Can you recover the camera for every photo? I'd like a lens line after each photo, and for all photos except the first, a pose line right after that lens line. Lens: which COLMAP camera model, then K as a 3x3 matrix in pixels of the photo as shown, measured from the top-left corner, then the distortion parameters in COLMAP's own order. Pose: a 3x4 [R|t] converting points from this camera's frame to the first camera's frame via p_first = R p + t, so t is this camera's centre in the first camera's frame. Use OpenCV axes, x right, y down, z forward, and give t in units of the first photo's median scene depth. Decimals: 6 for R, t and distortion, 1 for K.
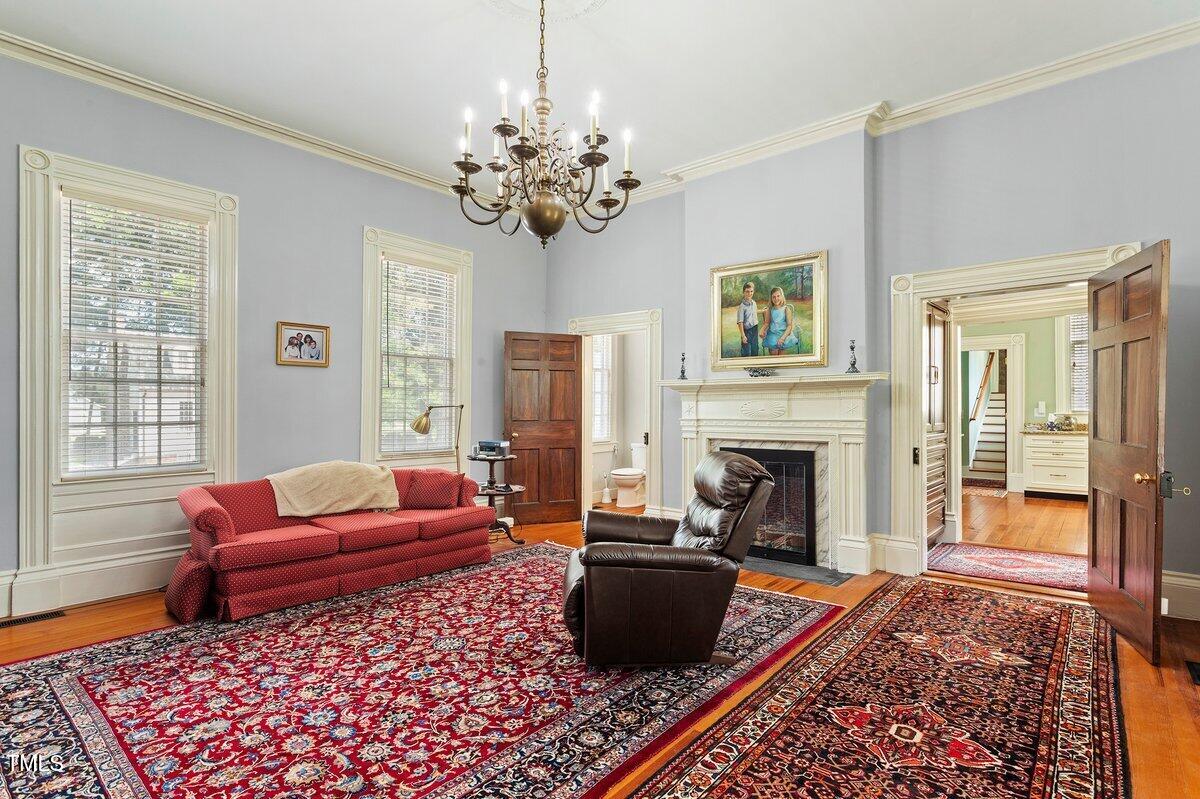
lens RADIAL K [[590.2, 0, 600.6], [0, 590.2, 403.7], [0, 0, 1]] dist [0.001577, 0.000179]
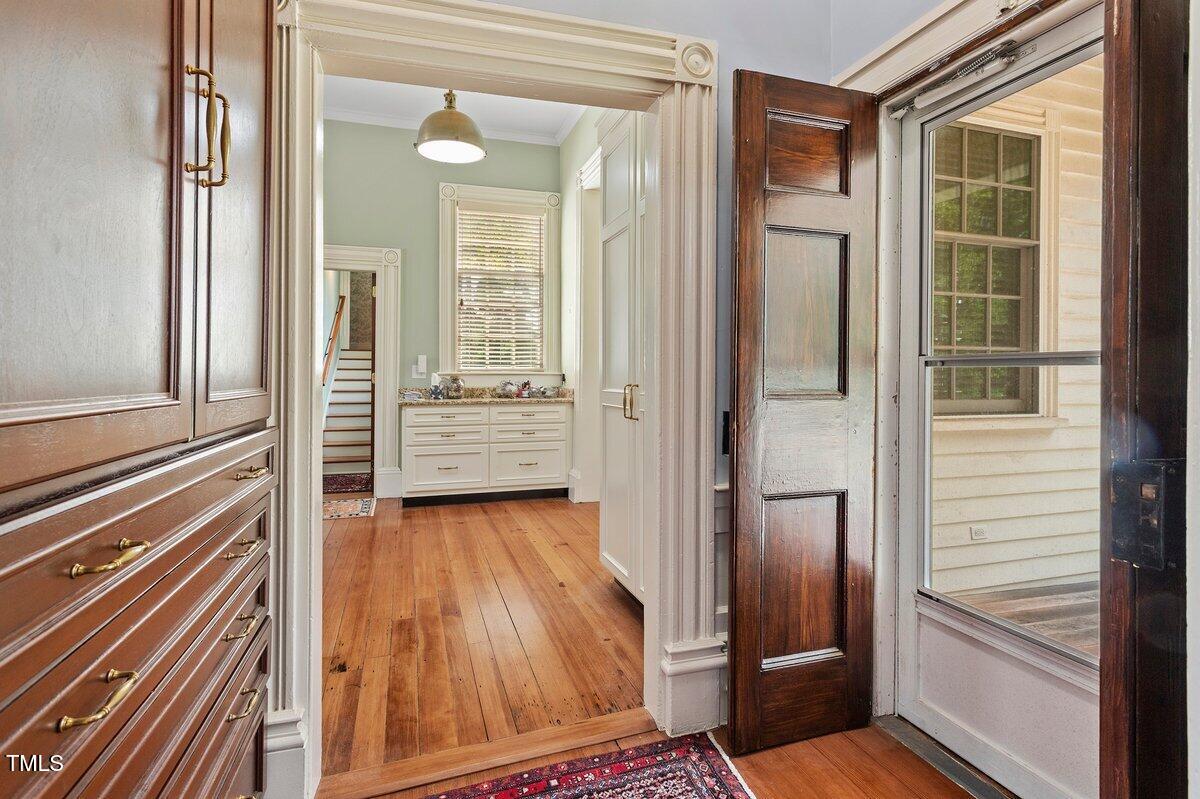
lens RADIAL K [[590.2, 0, 592.4], [0, 590.2, 375.1], [0, 0, 1]] dist [0.001577, 0.000179]
pose [[0.532525, 0.000512, 0.846414, 0.288408], [-0.004694, 0.999986, 0.002348, 0.016046], [-0.846401, -0.005223, 0.532520, 0.486717]]
